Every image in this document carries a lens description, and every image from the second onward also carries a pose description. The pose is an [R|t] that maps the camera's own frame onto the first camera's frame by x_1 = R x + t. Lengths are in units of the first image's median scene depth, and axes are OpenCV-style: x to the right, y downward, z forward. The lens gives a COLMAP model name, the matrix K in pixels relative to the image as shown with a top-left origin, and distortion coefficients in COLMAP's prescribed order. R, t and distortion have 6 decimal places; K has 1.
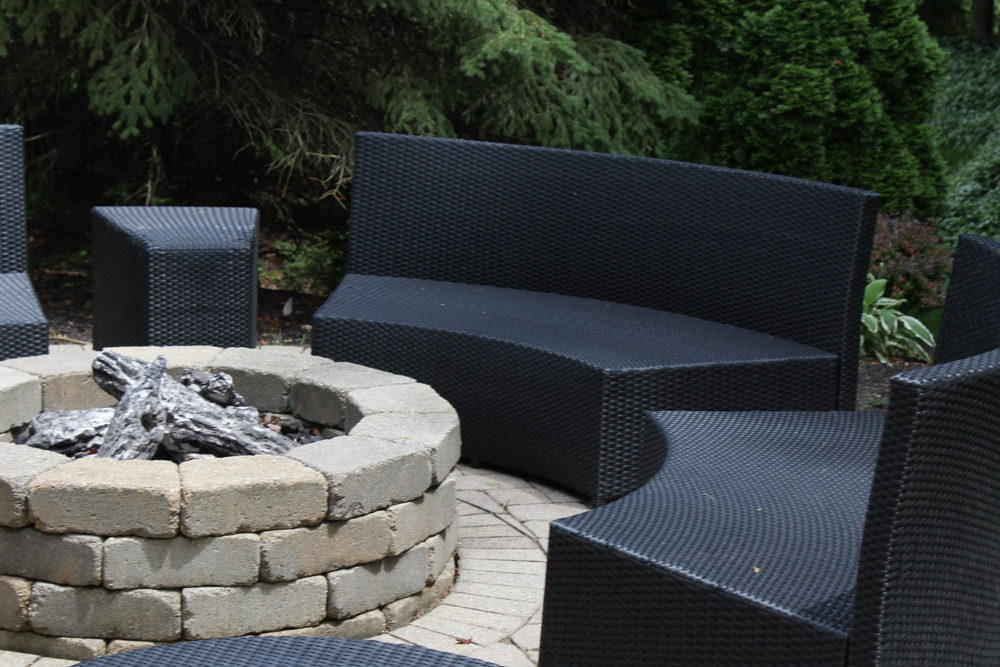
lens RADIAL K [[2182.8, 0, 500.0], [0, 2182.8, 333.5], [0, 0, 1]] dist [0.010562, 0.609841]
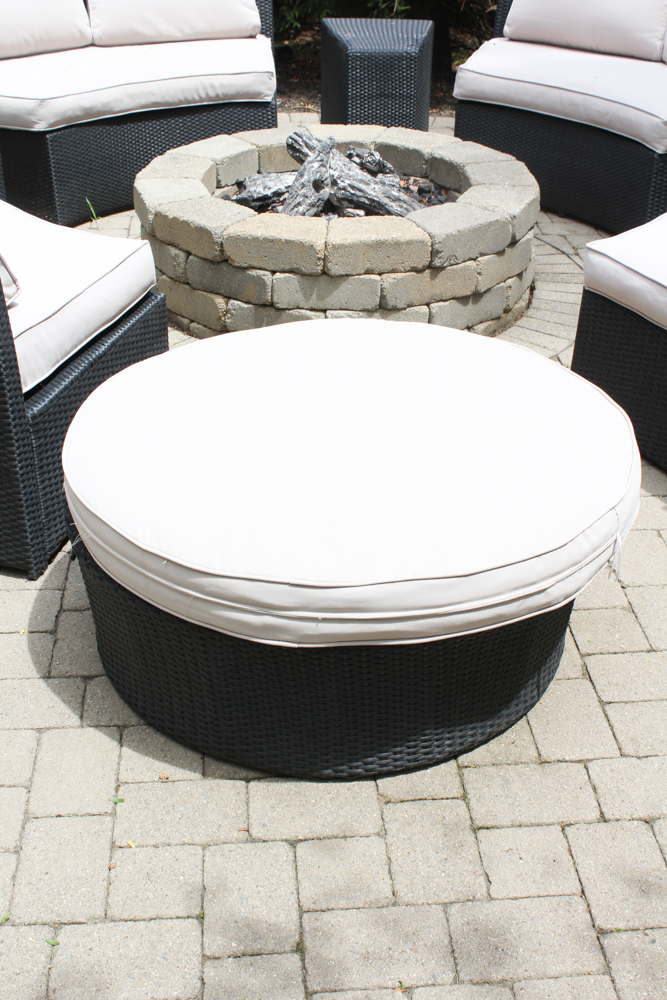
lens RADIAL K [[1245.9, 0, 333.5], [0, 1245.9, 500.0], [0, 0, 1]] dist [-0.072848, 0.035839]
pose [[0.972531, 0.096183, -0.211970, 0.040004], [-0.023245, 0.946215, 0.322703, -0.026423], [0.231608, -0.308911, 0.922459, 0.184926]]
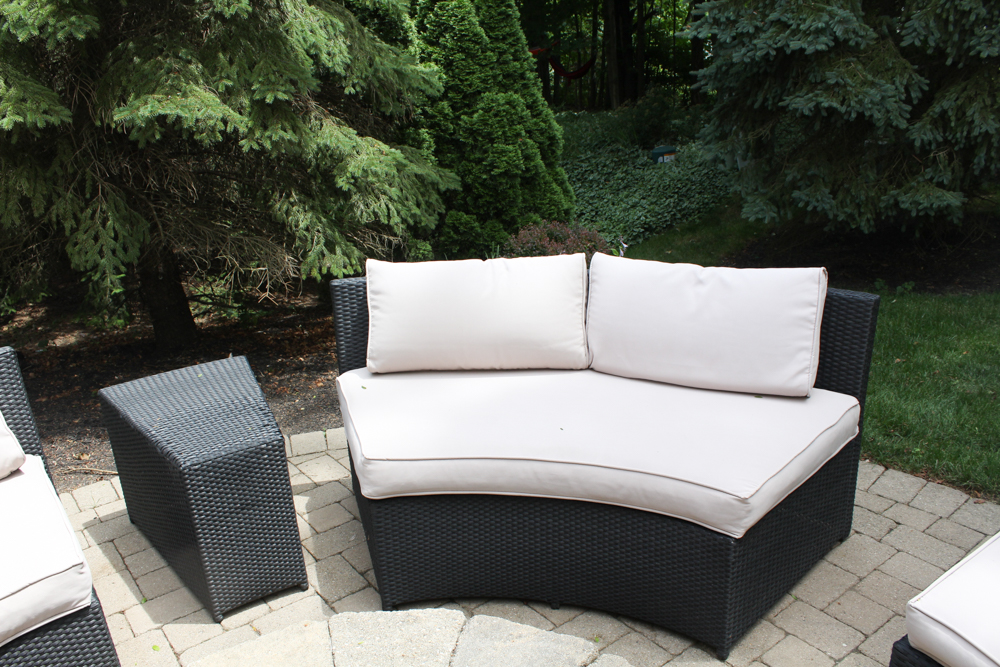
lens RADIAL K [[835.7, 0, 487.1], [0, 835.7, 344.6], [0, 0, 1]] dist [-0.177940, 0.159708]
pose [[0.945880, -0.189005, 0.263795, -0.153449], [0.149538, 0.975296, 0.162590, -0.167515], [-0.288008, -0.114343, 0.950777, 0.815966]]
